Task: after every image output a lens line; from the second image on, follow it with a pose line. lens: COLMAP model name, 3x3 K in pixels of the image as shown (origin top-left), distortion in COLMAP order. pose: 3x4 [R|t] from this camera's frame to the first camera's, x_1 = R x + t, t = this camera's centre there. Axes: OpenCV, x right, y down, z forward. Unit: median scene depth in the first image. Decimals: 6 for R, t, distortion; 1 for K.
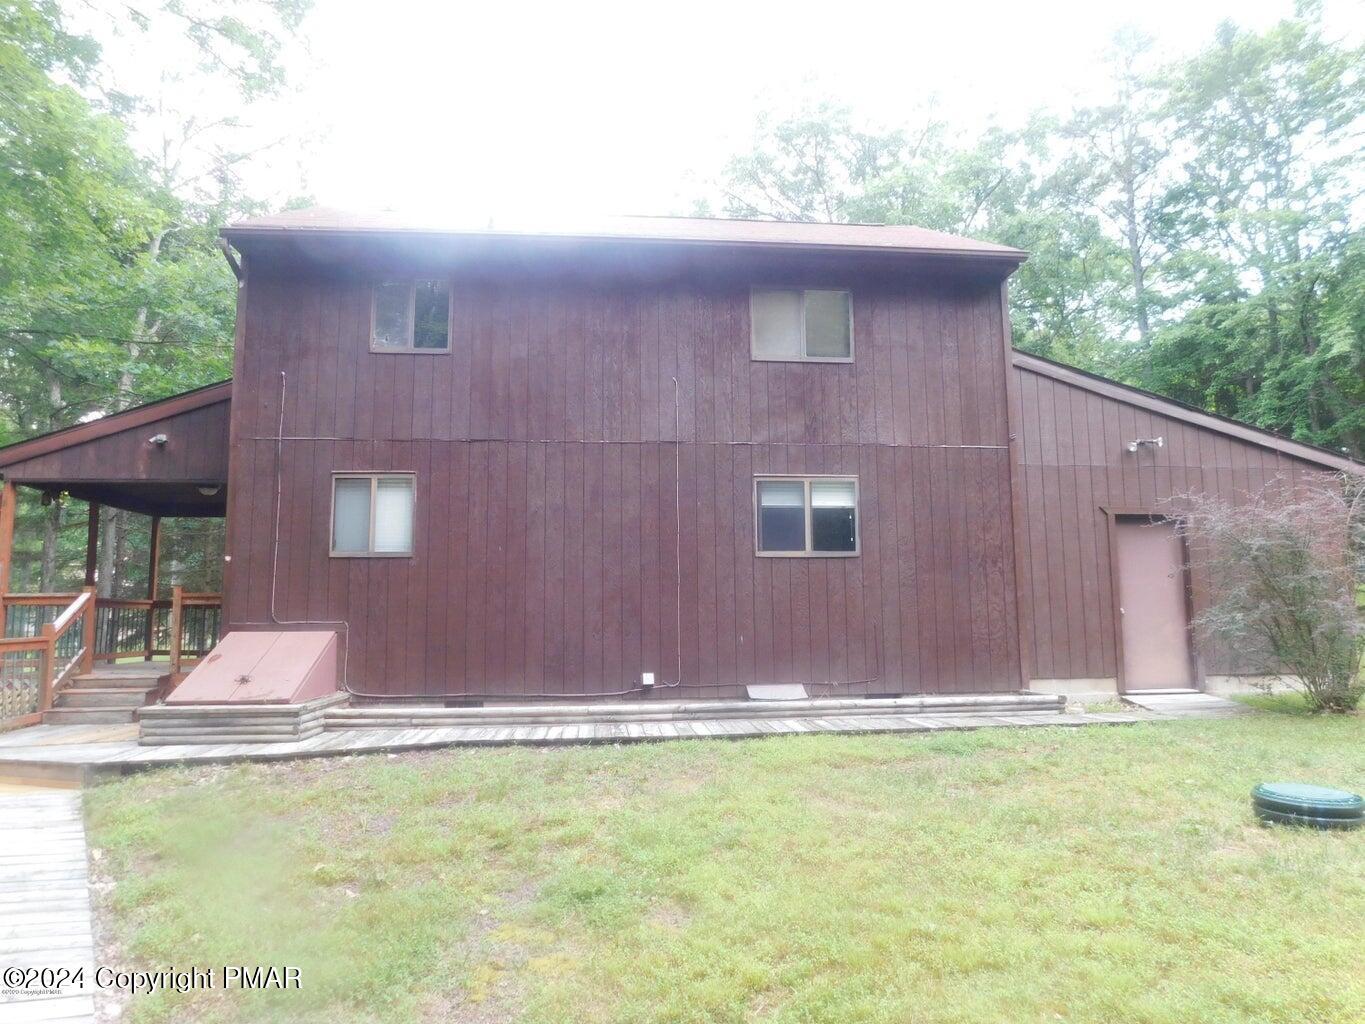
lens RADIAL K [[914.9, 0, 682.5], [0, 914.9, 512.0], [0, 0, 1]] dist [-0.070842, 0.059728]
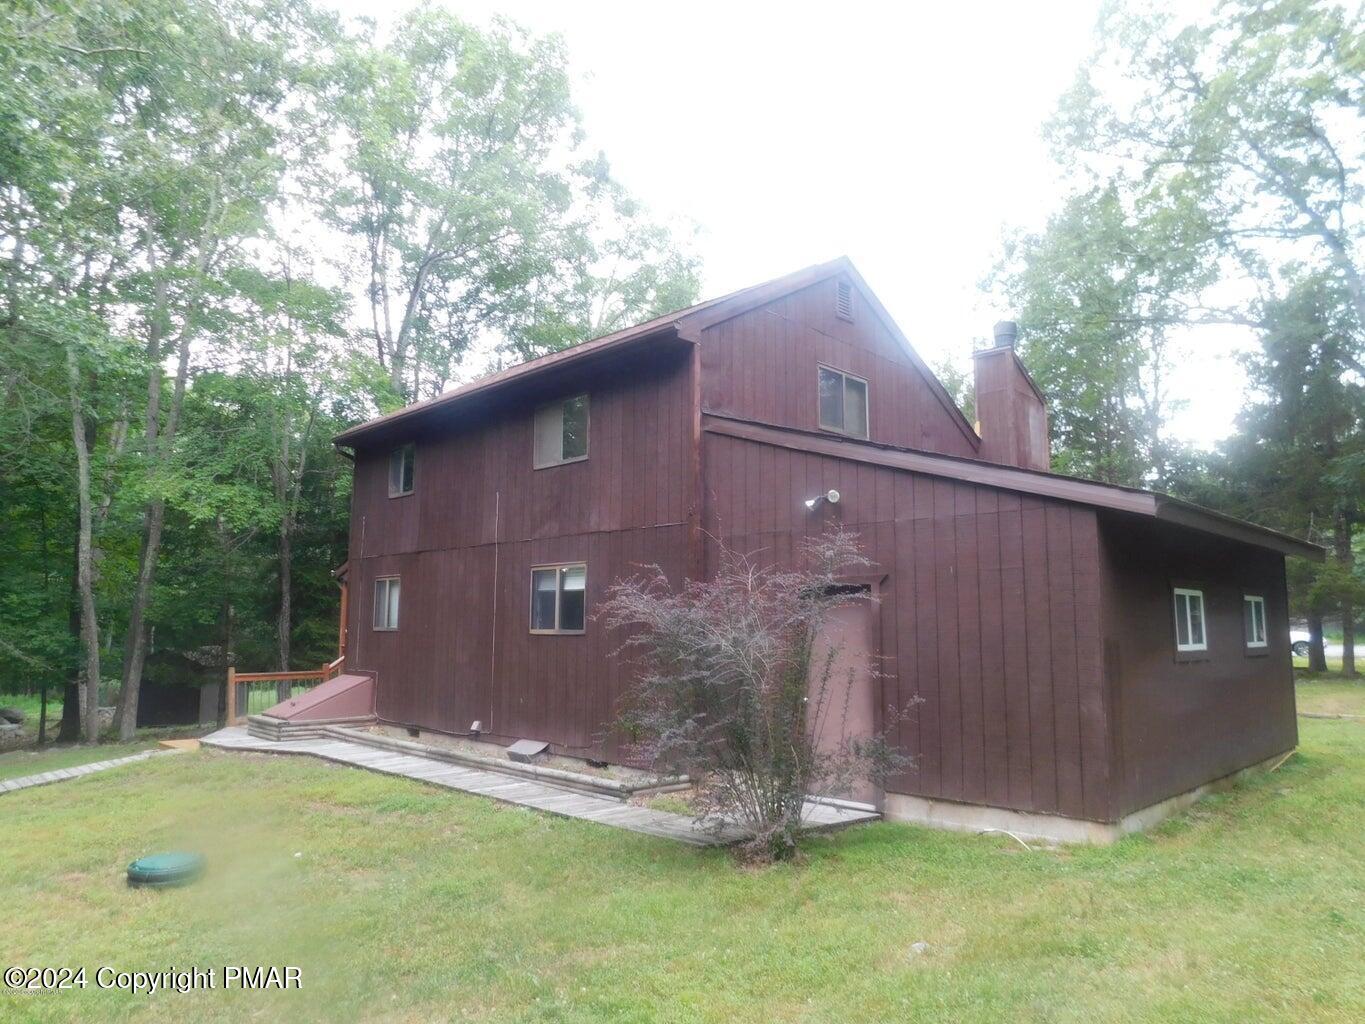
lens RADIAL K [[914.9, 0, 682.5], [0, 914.9, 512.0], [0, 0, 1]] dist [-0.070842, 0.059728]
pose [[0.624452, -0.086783, -0.776227, 1.168907], [0.084674, 0.995473, -0.043178, -0.043017], [0.776460, -0.038763, 0.628973, 0.399842]]
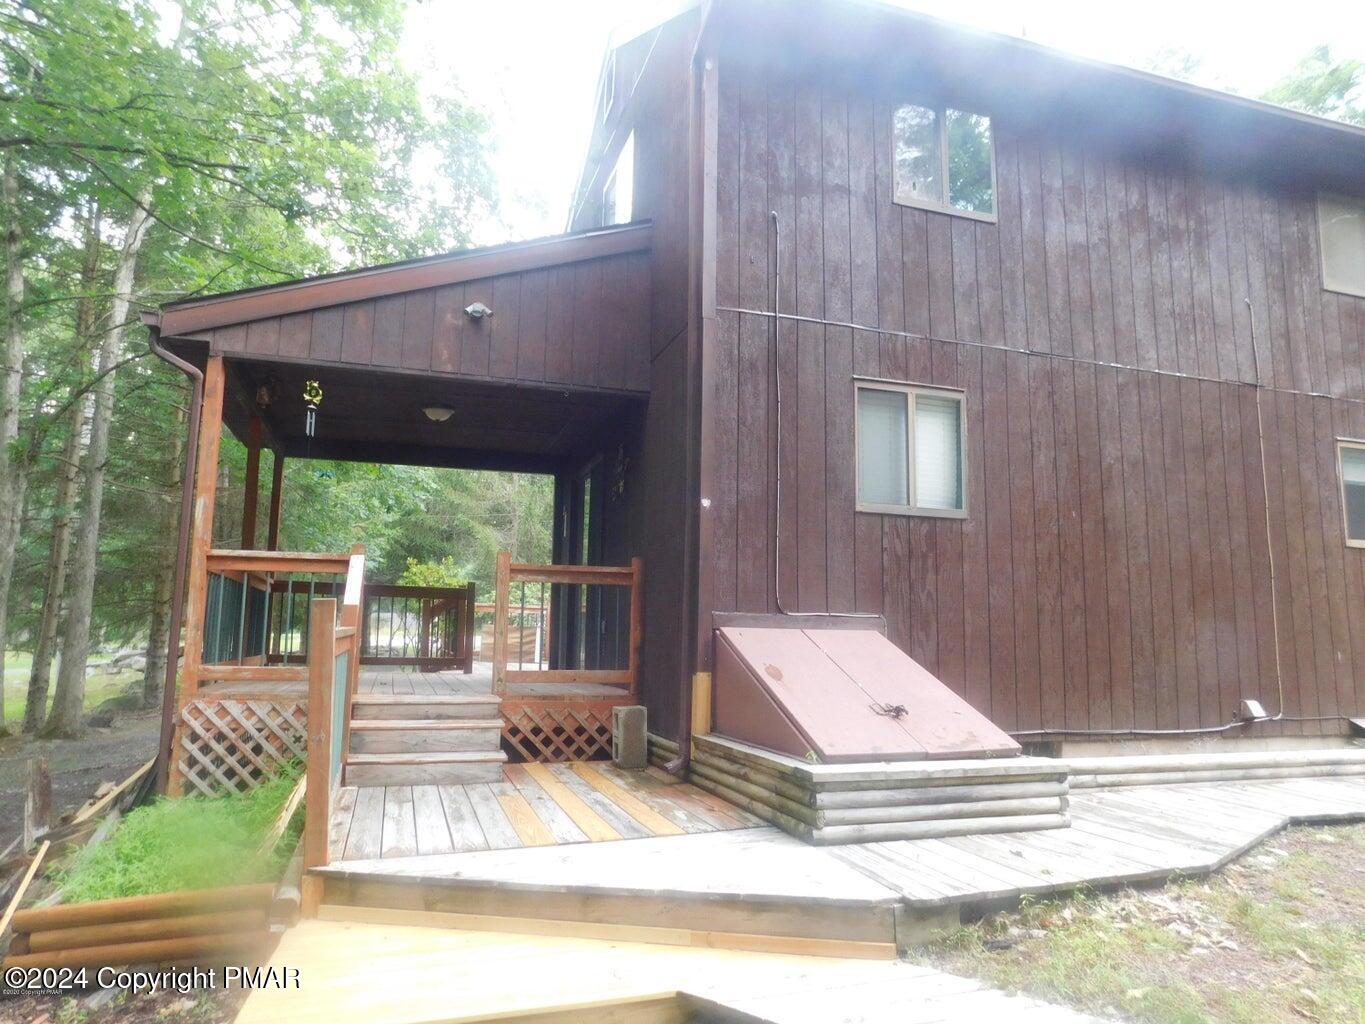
lens RADIAL K [[914.9, 0, 682.5], [0, 914.9, 512.0], [0, 0, 1]] dist [-0.070842, 0.059728]
pose [[0.976997, 0.058325, 0.205120, -0.605602], [-0.053887, 0.998178, -0.027162, 0.070223], [-0.206331, 0.015484, 0.978360, 0.393939]]
